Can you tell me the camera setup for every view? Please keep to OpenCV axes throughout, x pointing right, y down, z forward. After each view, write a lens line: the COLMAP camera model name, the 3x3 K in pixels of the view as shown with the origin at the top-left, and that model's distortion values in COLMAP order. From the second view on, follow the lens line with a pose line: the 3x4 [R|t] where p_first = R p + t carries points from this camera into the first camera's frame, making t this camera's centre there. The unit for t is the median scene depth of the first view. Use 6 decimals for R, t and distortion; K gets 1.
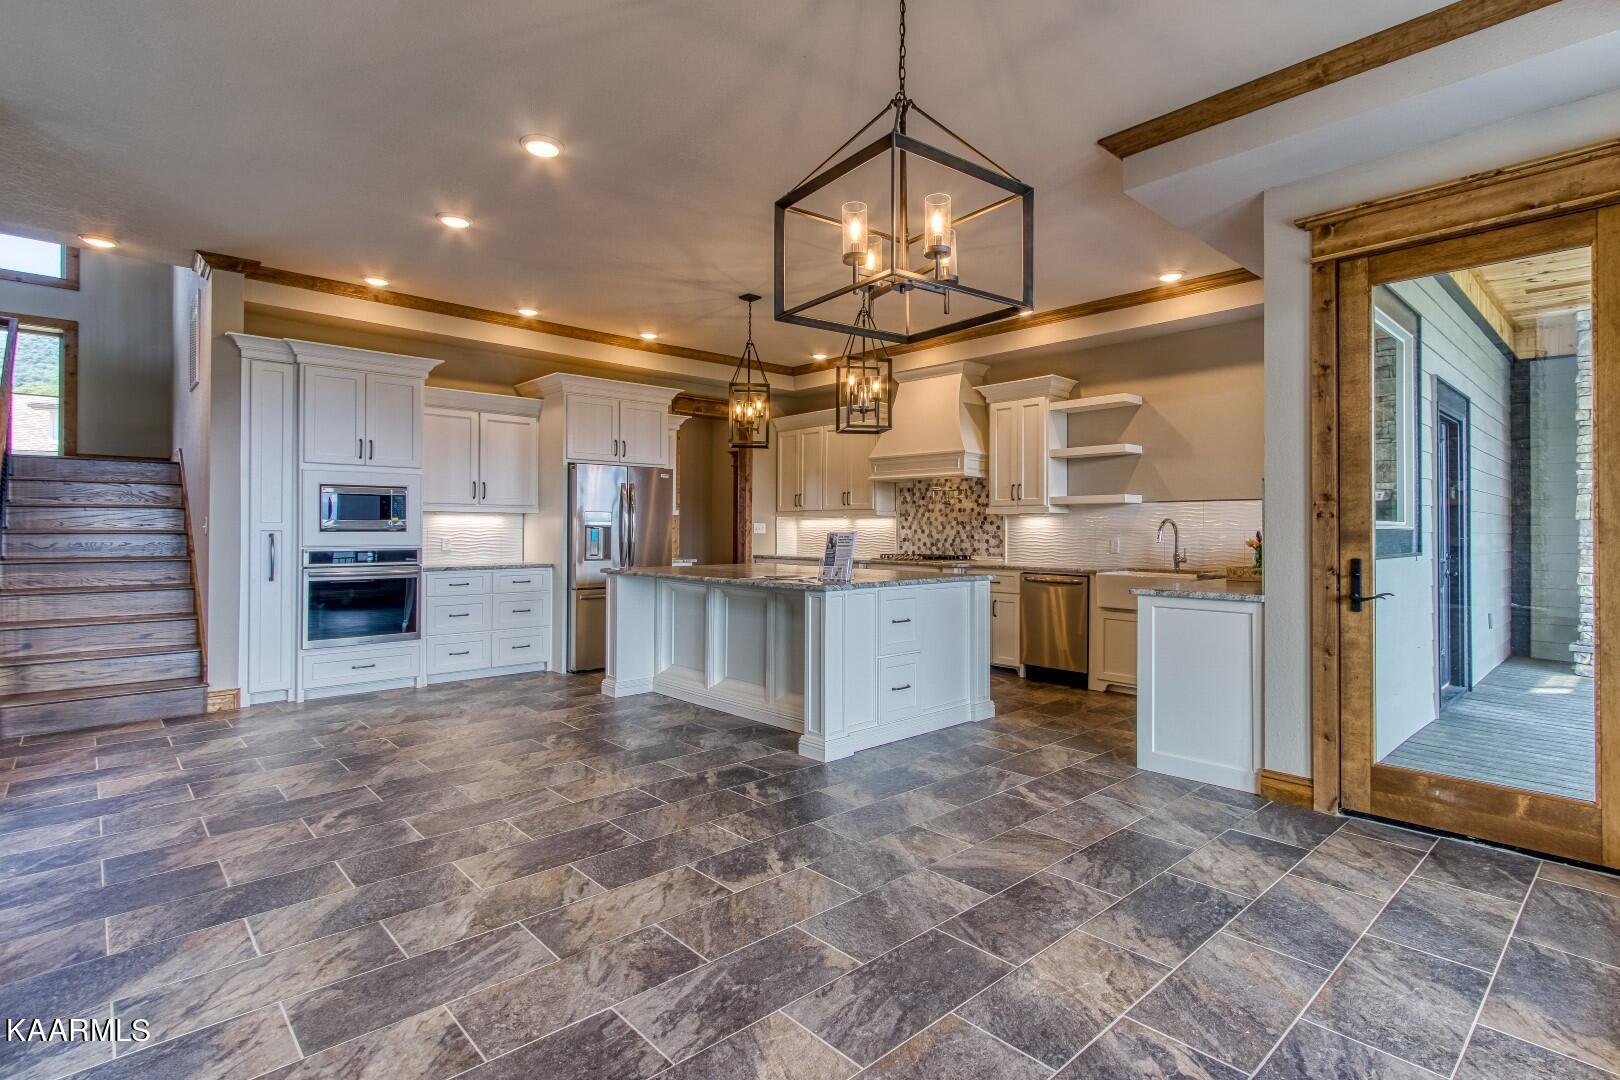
lens RADIAL K [[791.2, 0, 829.1], [0, 791.2, 520.0], [0, 0, 1]] dist [0.000504, 0.002539]
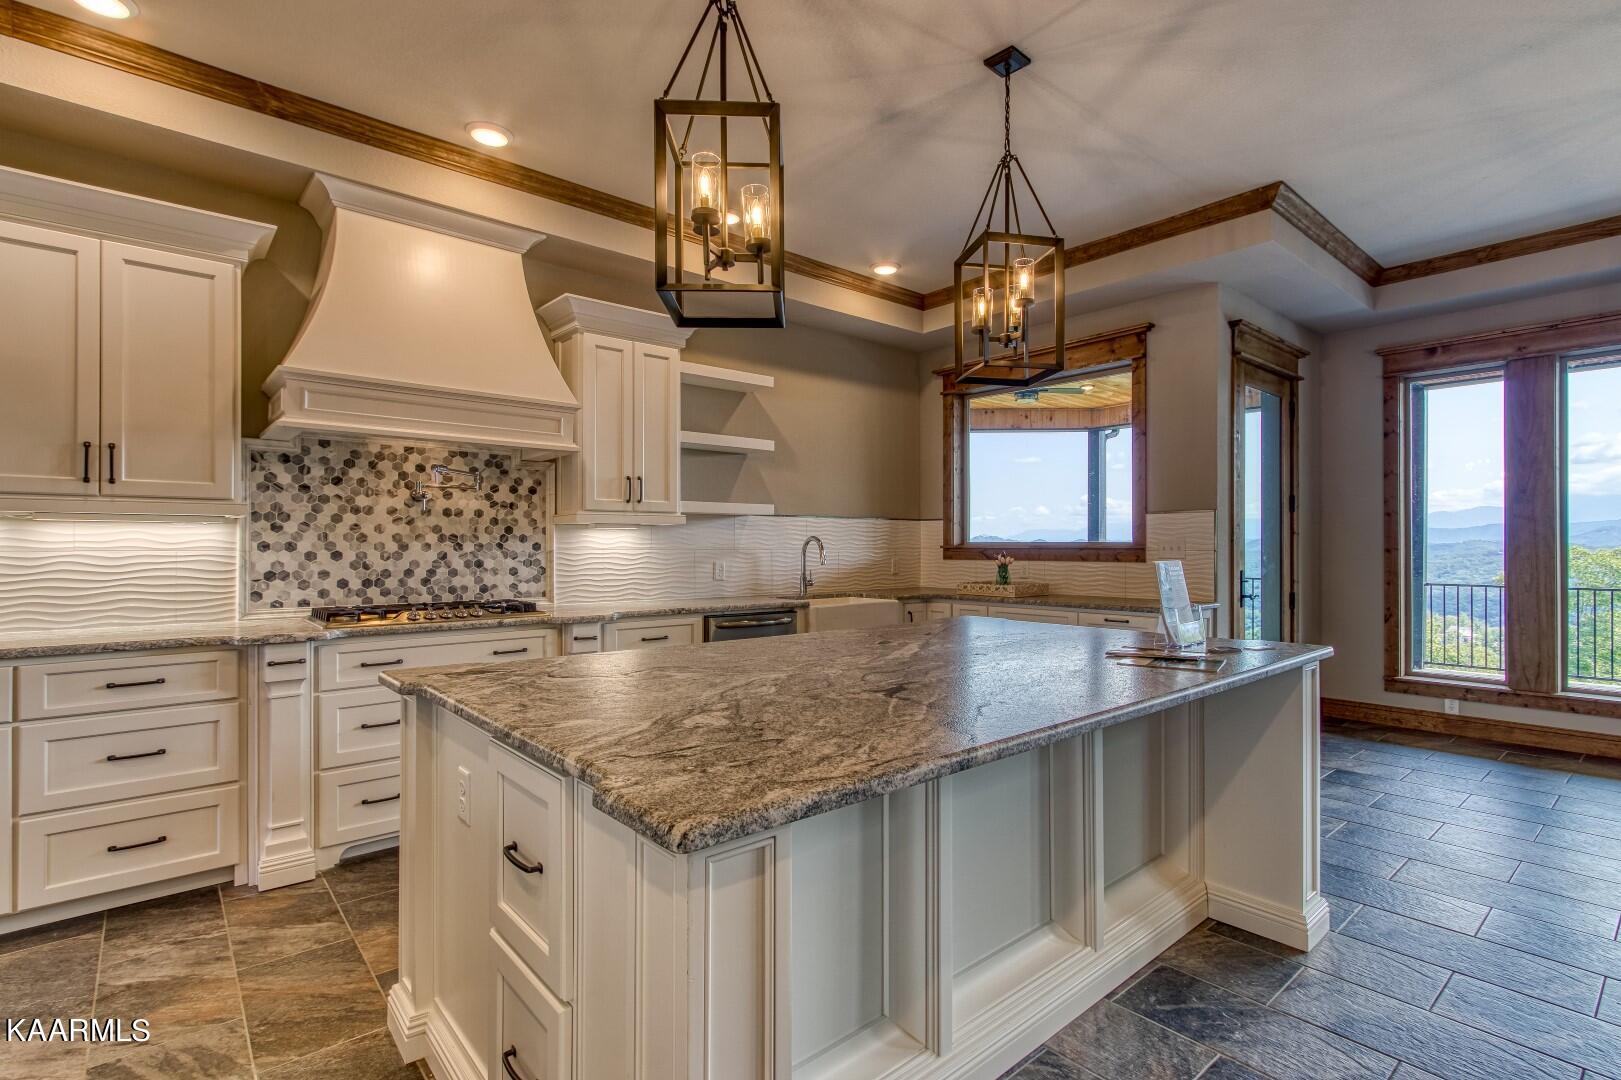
lens RADIAL K [[791.7, 0, 805.2], [0, 791.7, 541.3], [0, 0, 1]] dist [0.000504, 0.002539]
pose [[0.032172, 0.000490, 0.999482, -0.435132], [-0.011162, 0.999938, -0.000131, 0.004657], [-0.999420, -0.011152, 0.032176, 0.979558]]
